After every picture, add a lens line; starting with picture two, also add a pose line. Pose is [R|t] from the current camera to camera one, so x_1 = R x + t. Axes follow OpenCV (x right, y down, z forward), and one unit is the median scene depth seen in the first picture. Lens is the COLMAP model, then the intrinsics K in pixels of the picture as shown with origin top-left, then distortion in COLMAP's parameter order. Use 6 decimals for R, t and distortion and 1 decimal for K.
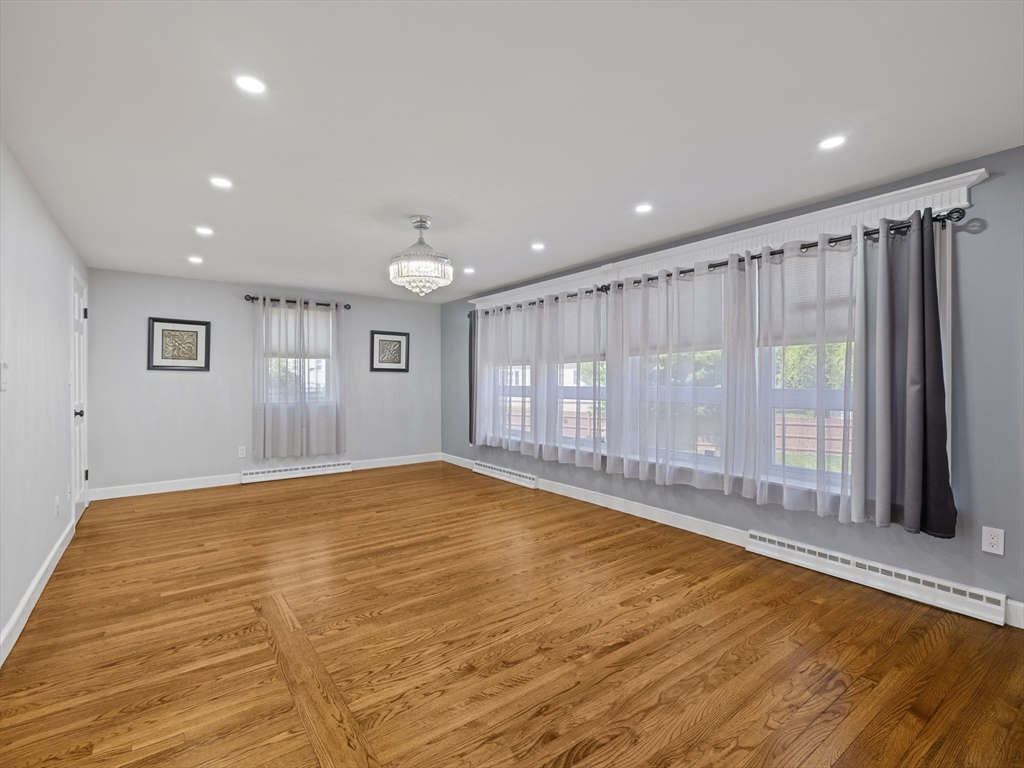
lens RADIAL K [[475.2, 0, 503.0], [0, 475.2, 385.0], [0, 0, 1]] dist [-0.005273, 0.003221]
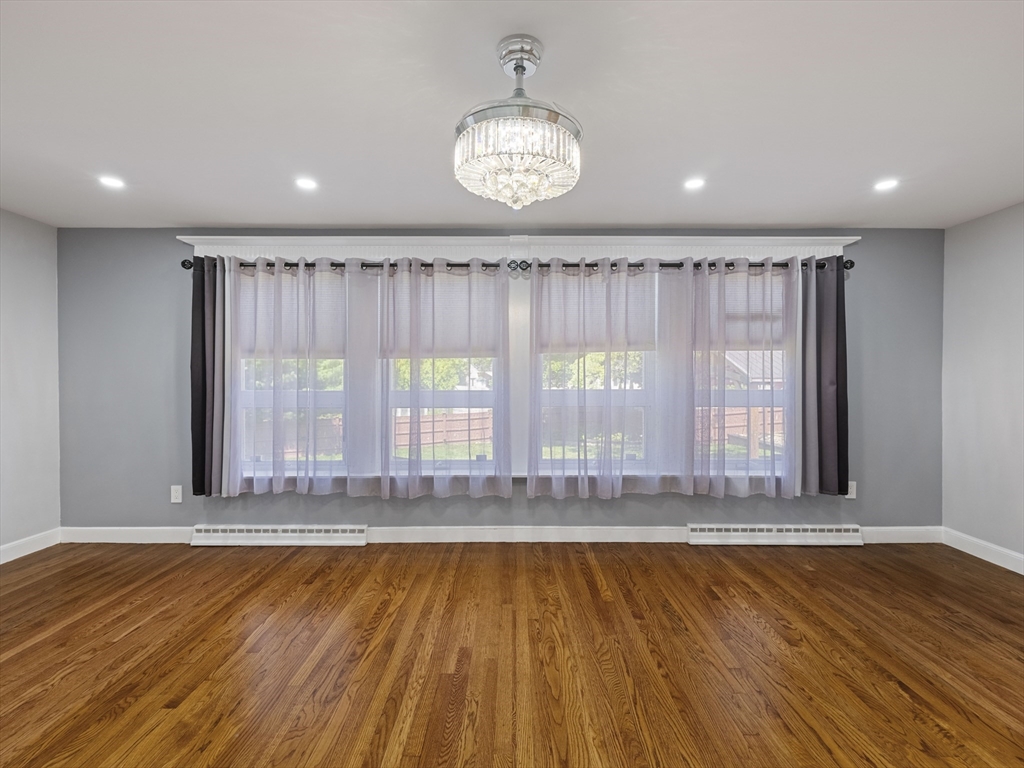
lens RADIAL K [[475.2, 0, 506.0], [0, 475.2, 393.9], [0, 0, 1]] dist [-0.005273, 0.003221]
pose [[0.584205, -0.014311, 0.811480, -0.535384], [0.008528, 0.999898, 0.011494, 0.000606], [-0.811561, 0.000205, 0.584267, 0.677356]]
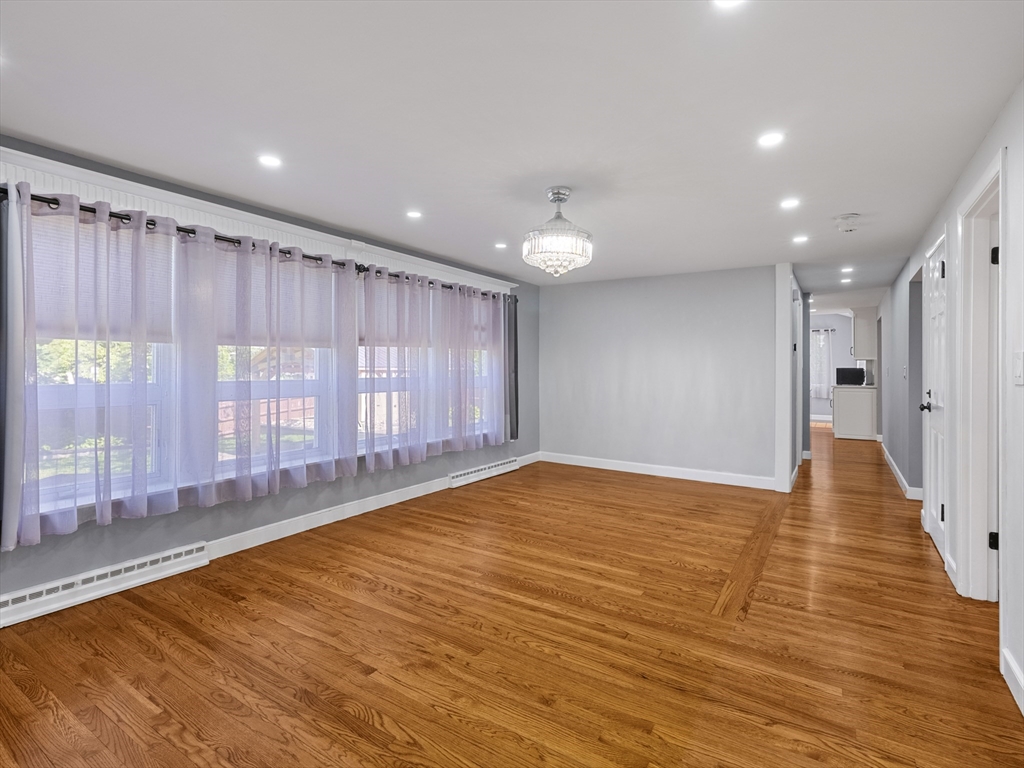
lens RADIAL K [[522.7, 0, 513.9], [0, 522.7, 364.1], [0, 0, 1]] dist [-0.000052, -0.000149]
pose [[-0.380100, 0.011500, 0.924874, -0.975566], [0.010320, 0.999913, -0.008192, -0.014975], [-0.924888, 0.006431, -0.380186, 1.349140]]
